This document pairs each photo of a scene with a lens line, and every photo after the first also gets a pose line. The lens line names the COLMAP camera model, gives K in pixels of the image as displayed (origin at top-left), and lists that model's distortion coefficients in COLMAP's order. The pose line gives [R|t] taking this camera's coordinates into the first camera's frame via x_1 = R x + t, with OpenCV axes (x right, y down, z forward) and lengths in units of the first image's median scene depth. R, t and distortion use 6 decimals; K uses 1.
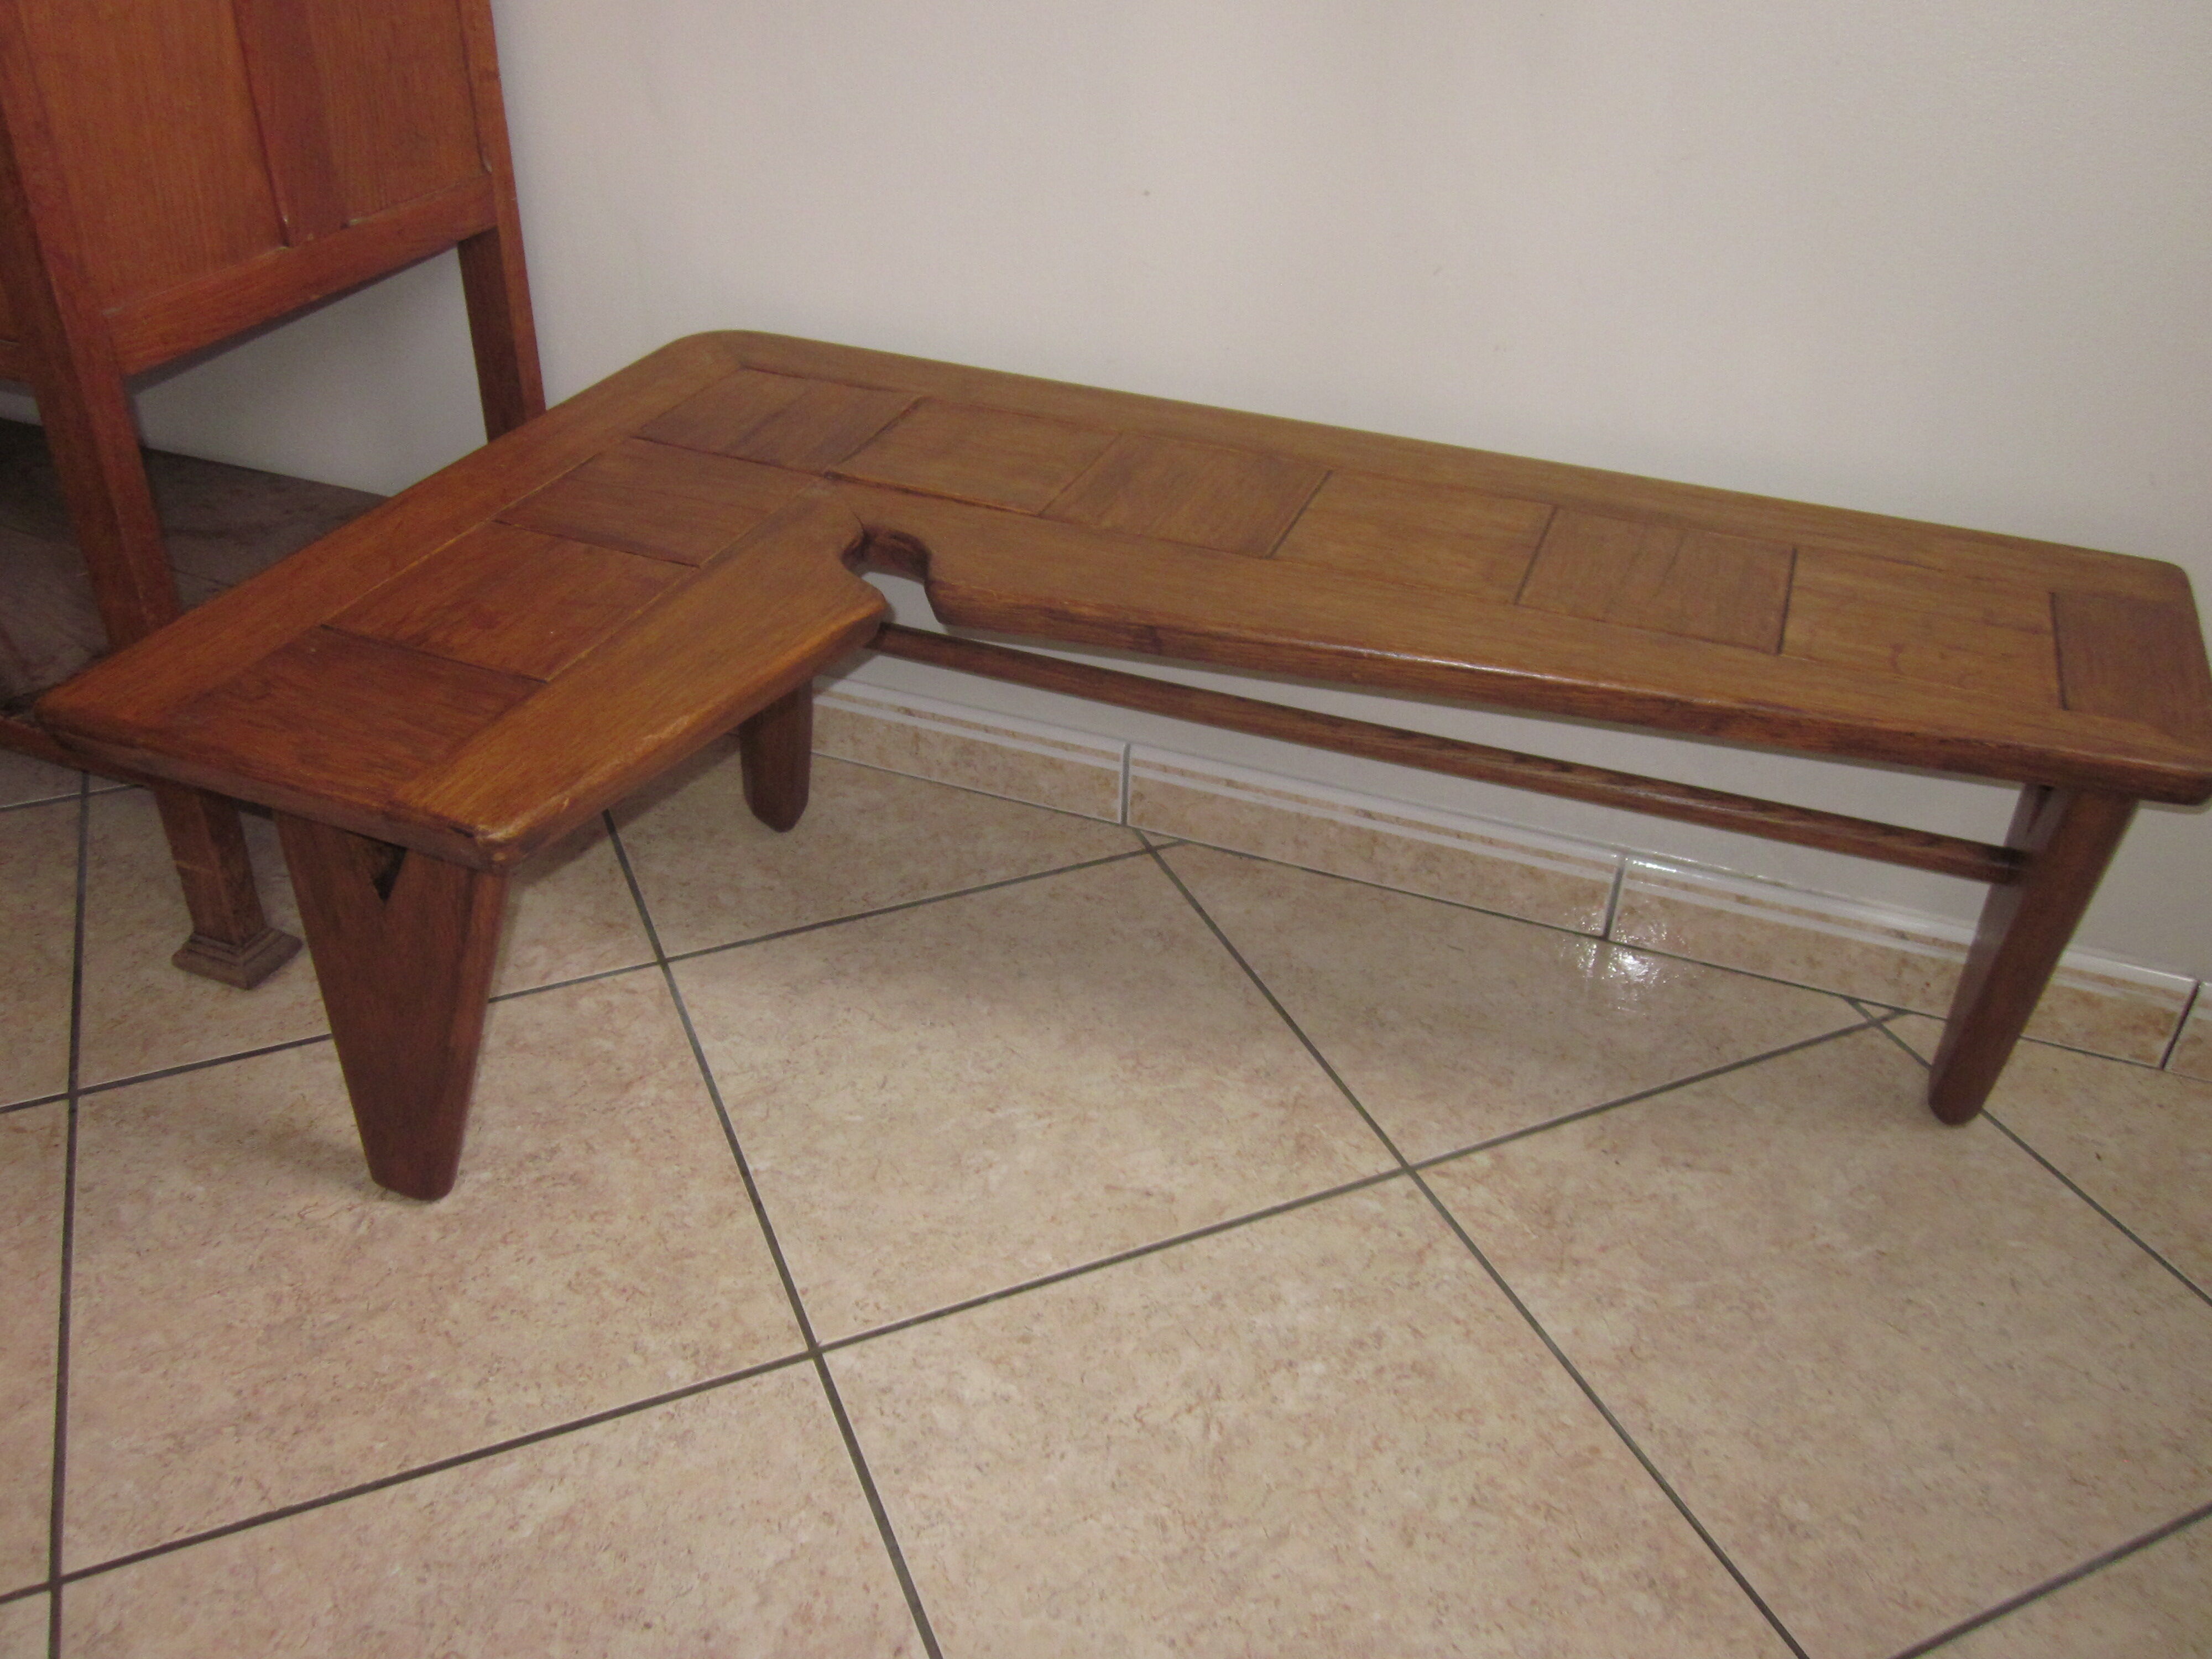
lens RADIAL K [[1765.8, 0, 1105.9], [0, 1765.8, 912.1], [0, 0, 1]] dist [-0.036933, 0.004975]
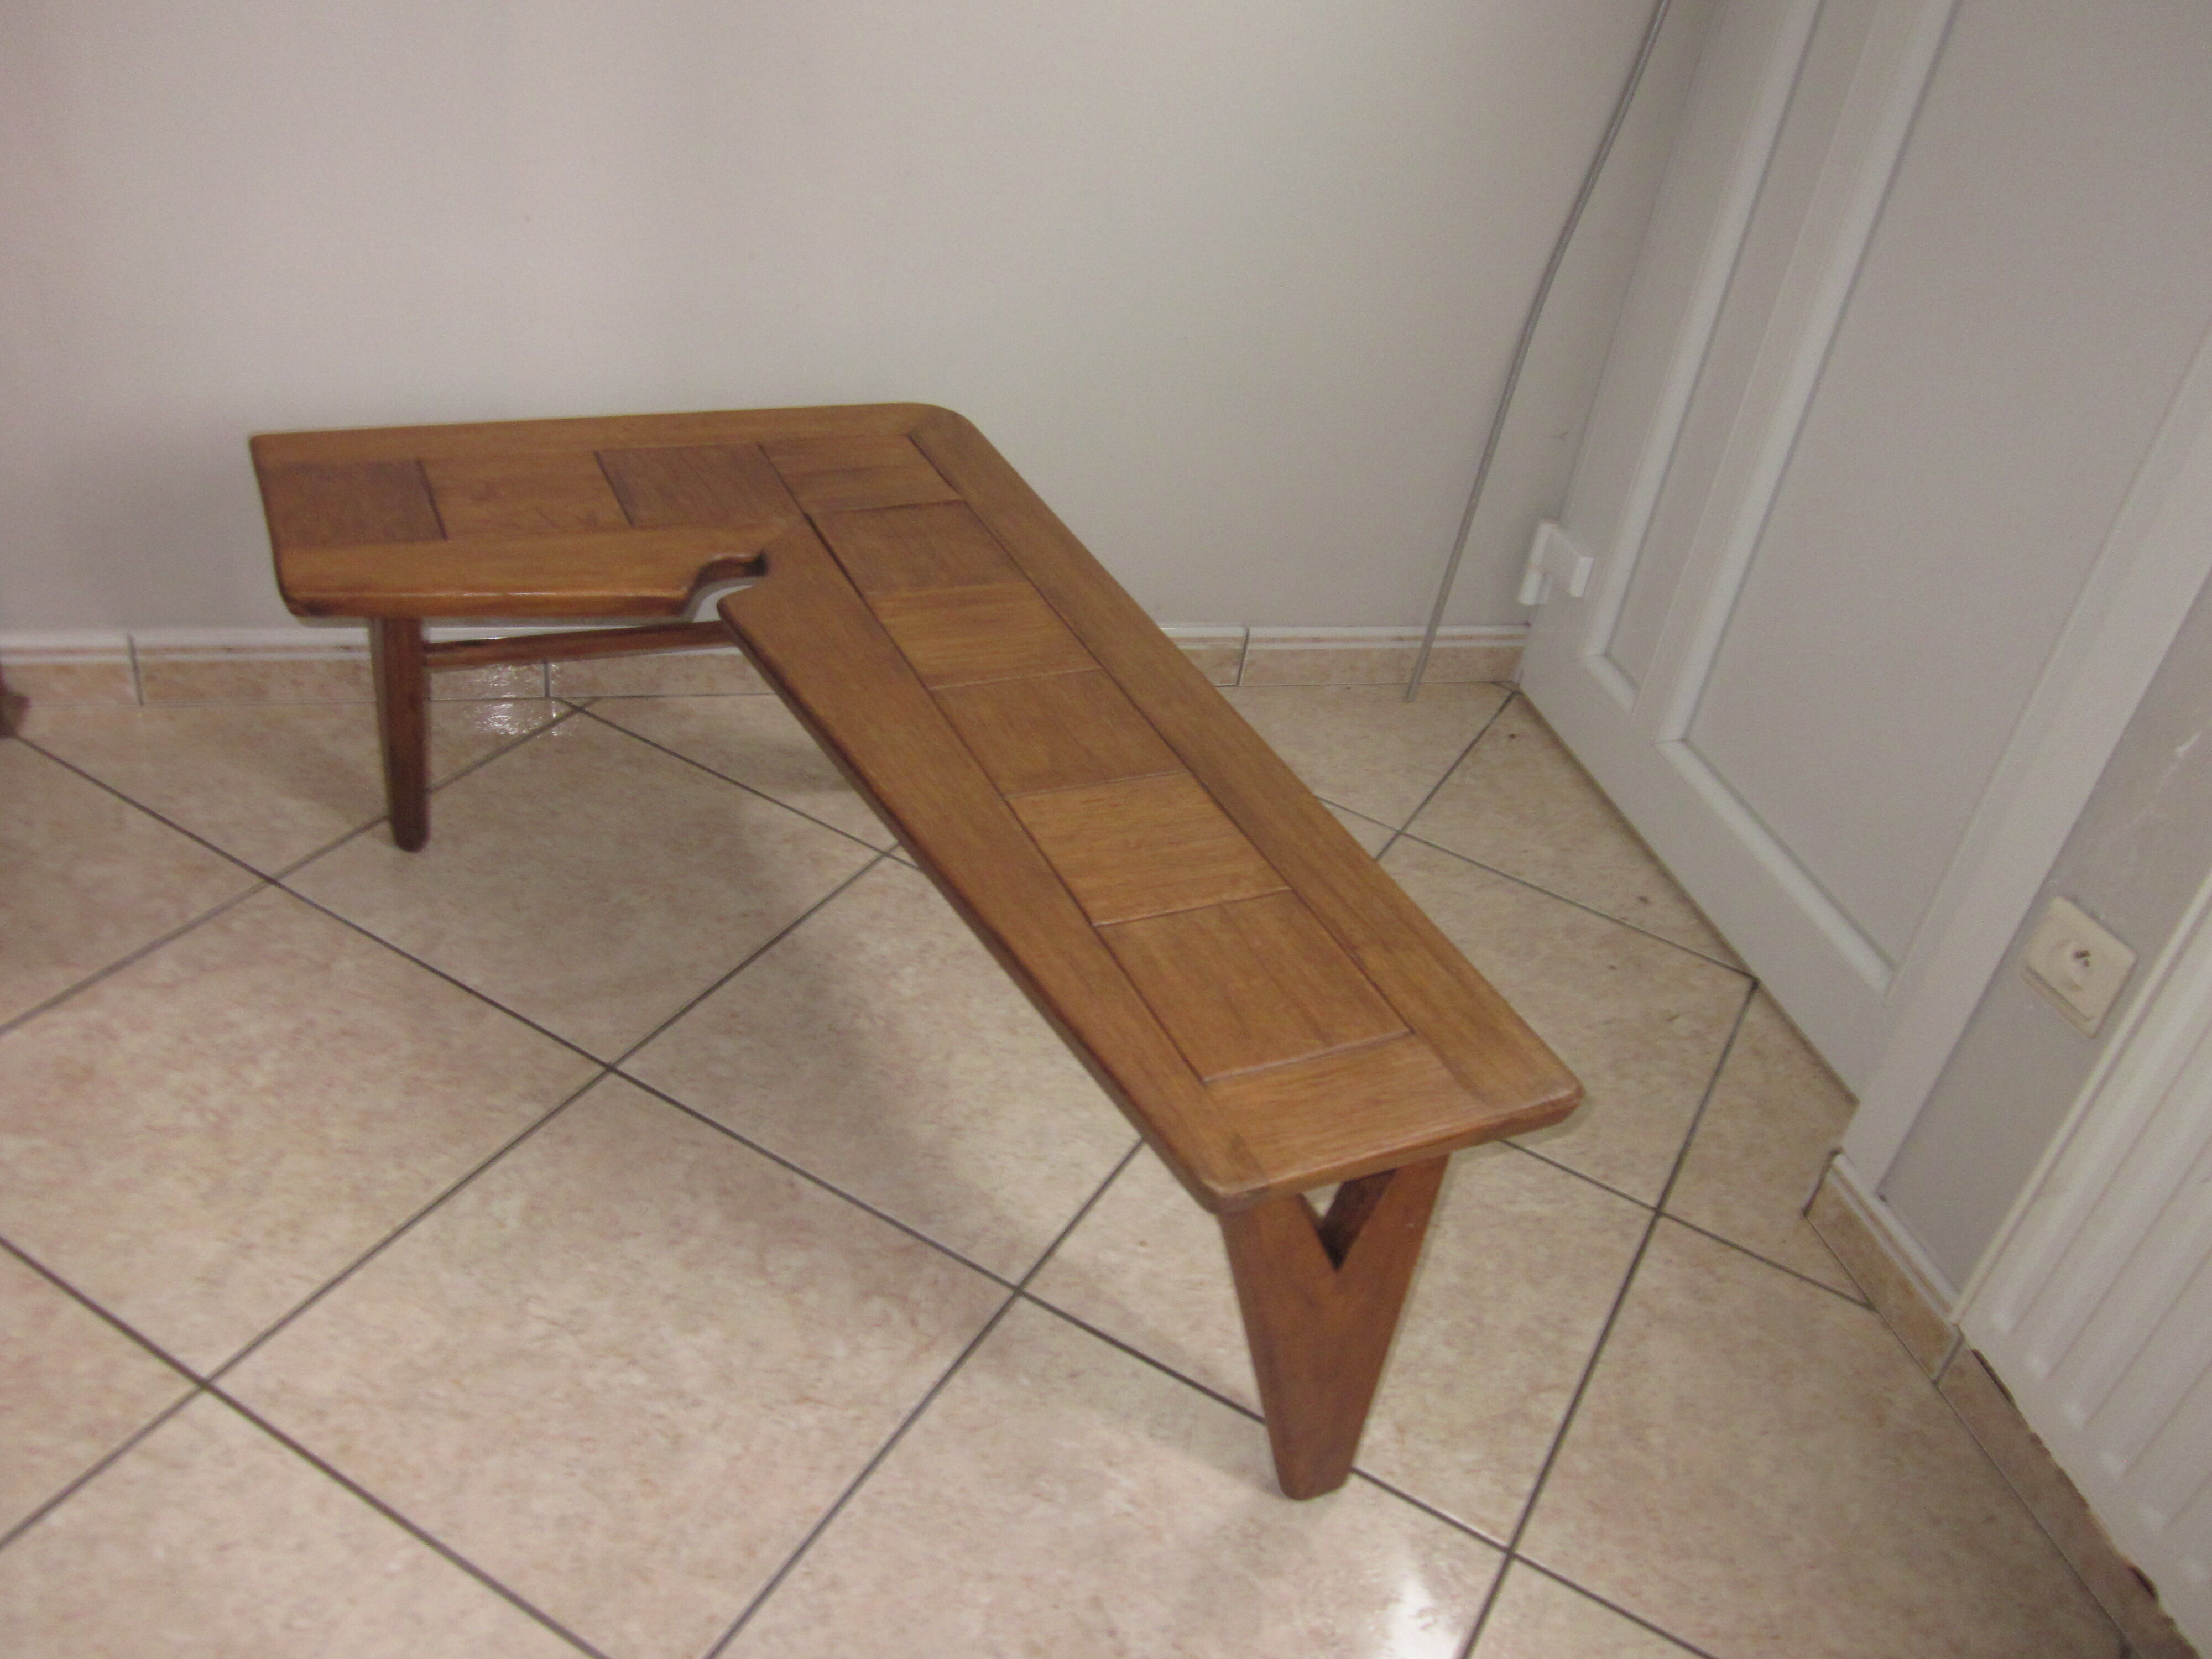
lens RADIAL K [[1823.3, 0, 1106.0], [0, 1823.3, 829.5], [0, 0, 1]] dist [-0.040749, 0.010690]
pose [[0.793254, -0.266332, 0.547554, -0.576300], [0.247199, 0.962686, 0.110130, -0.001148], [-0.556454, 0.047993, 0.829491, -0.444871]]
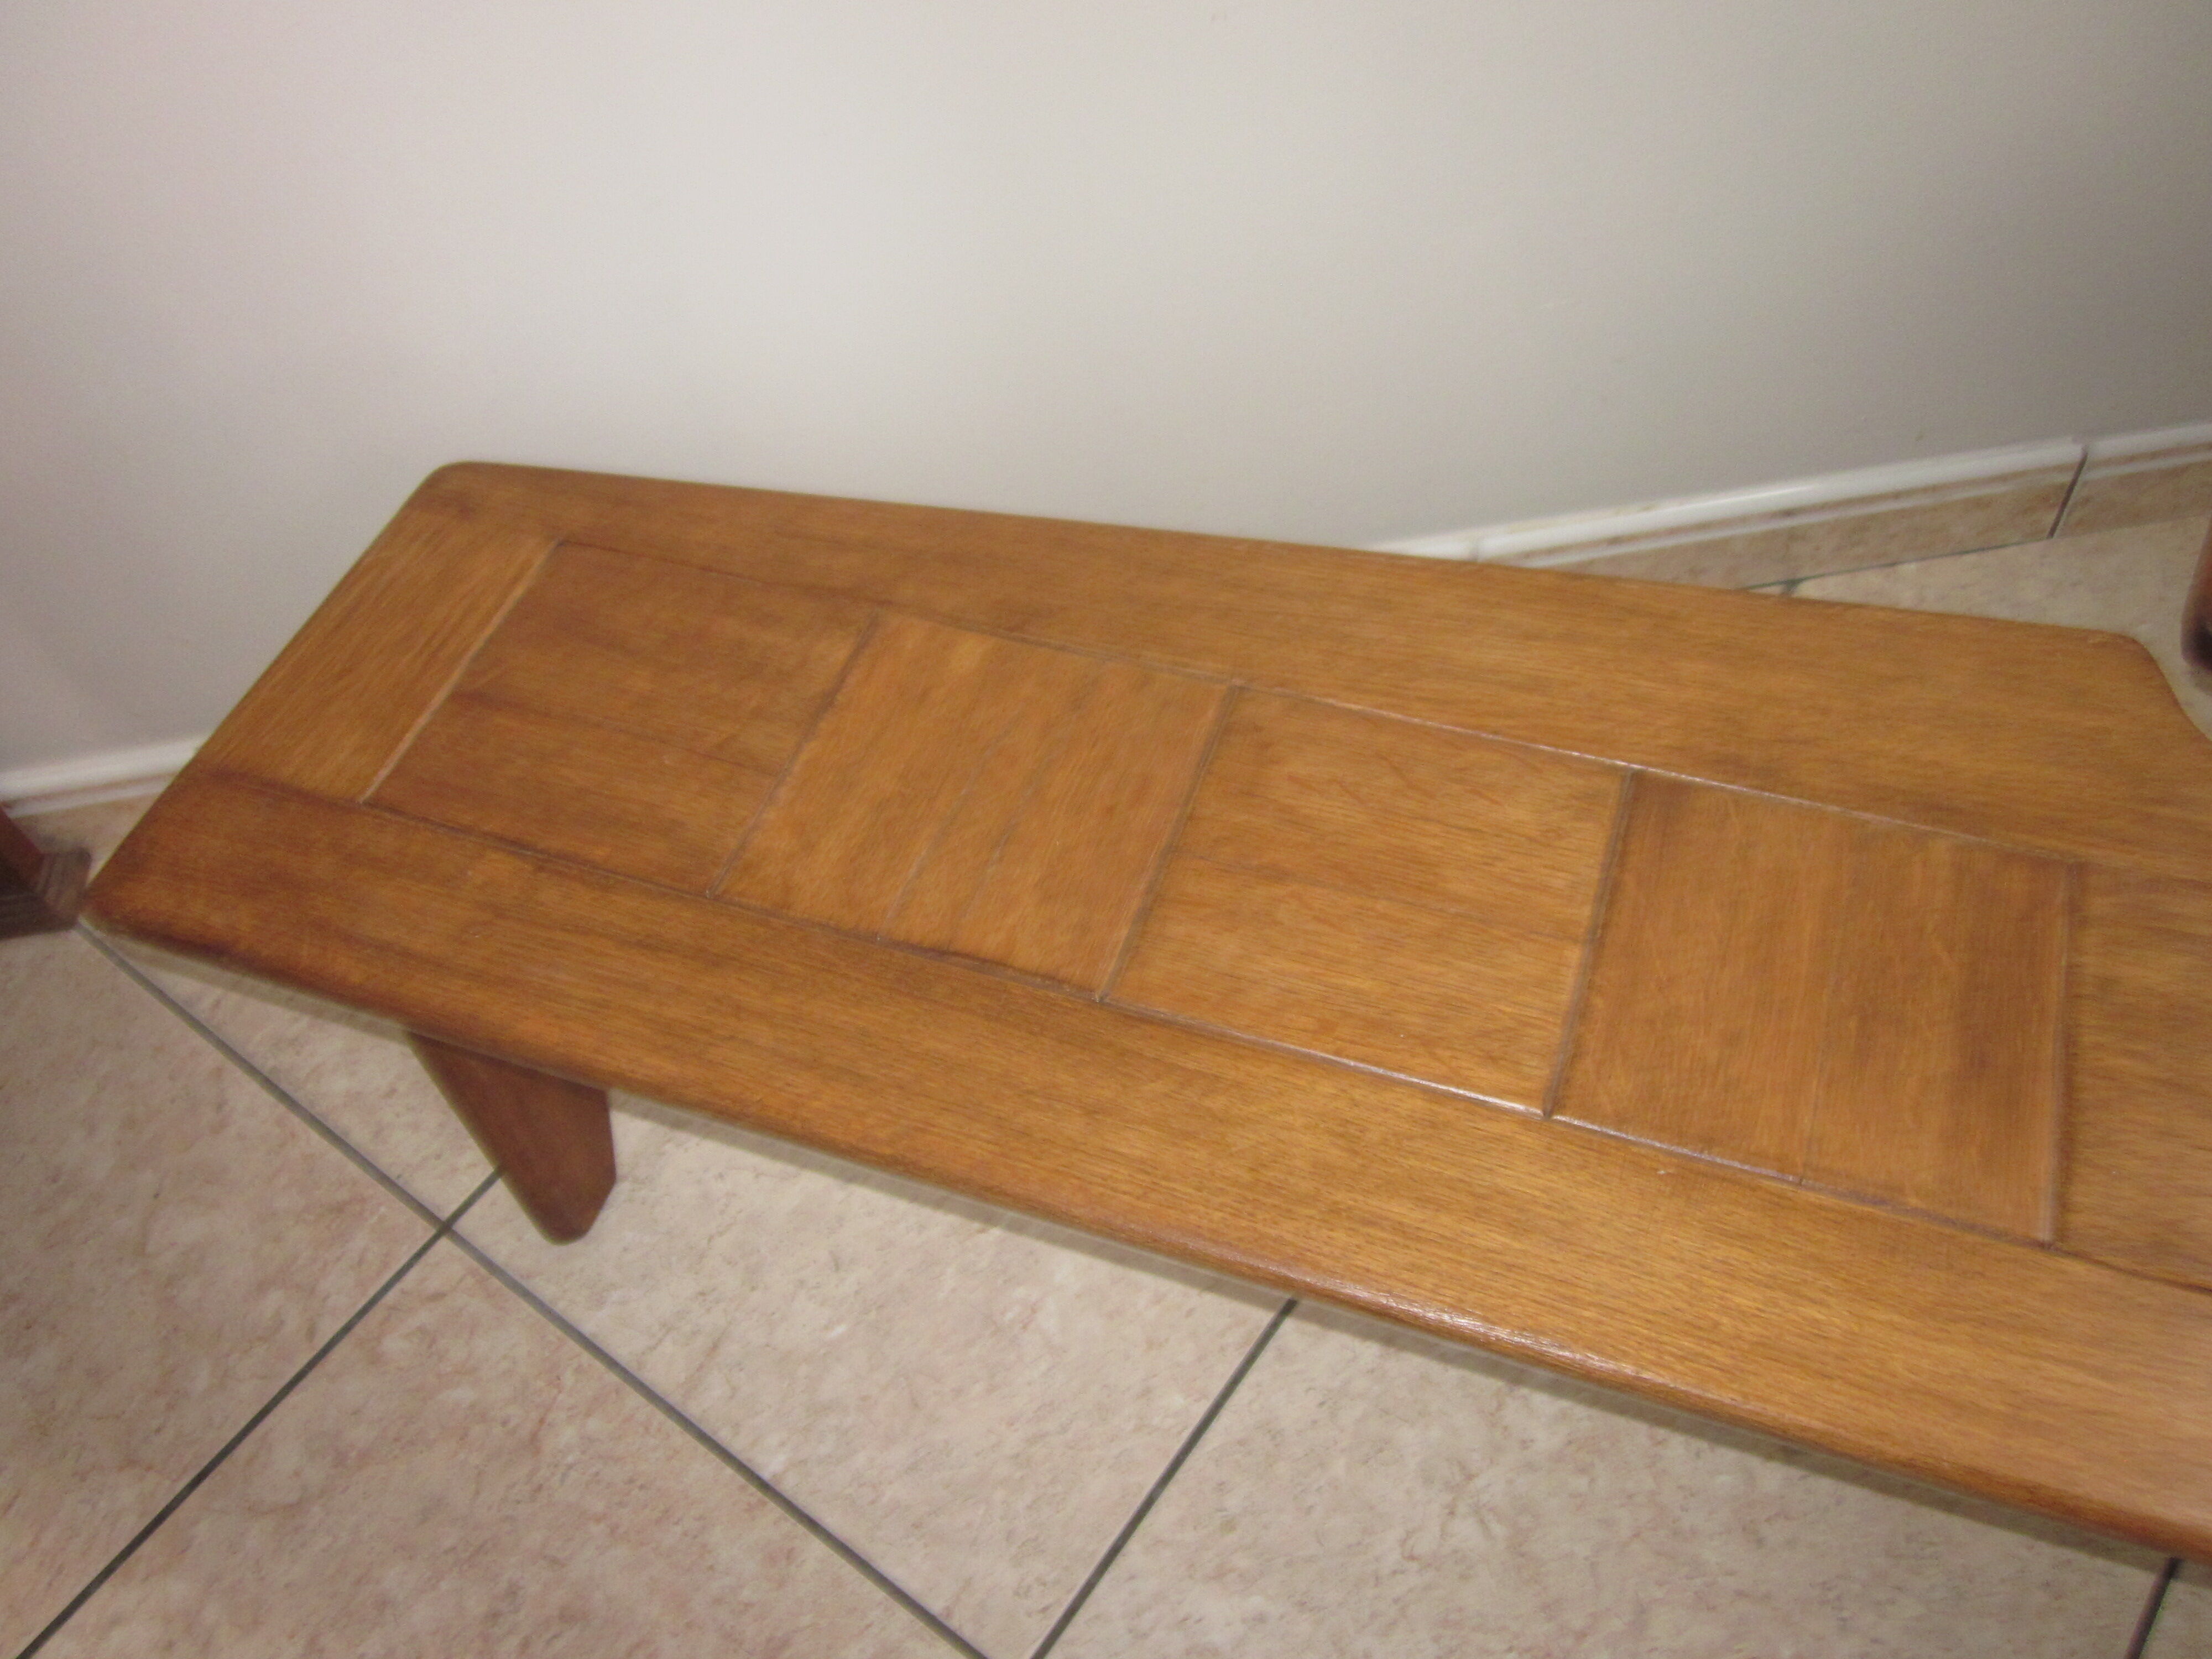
lens RADIAL K [[1823.3, 0, 1106.0], [0, 1823.3, 829.5], [0, 0, 1]] dist [-0.040749, 0.010690]
pose [[0.864025, -0.452228, 0.221248, -0.129410], [0.371274, 0.869167, 0.326656, -0.319848], [-0.340024, -0.200095, 0.918883, 0.302304]]
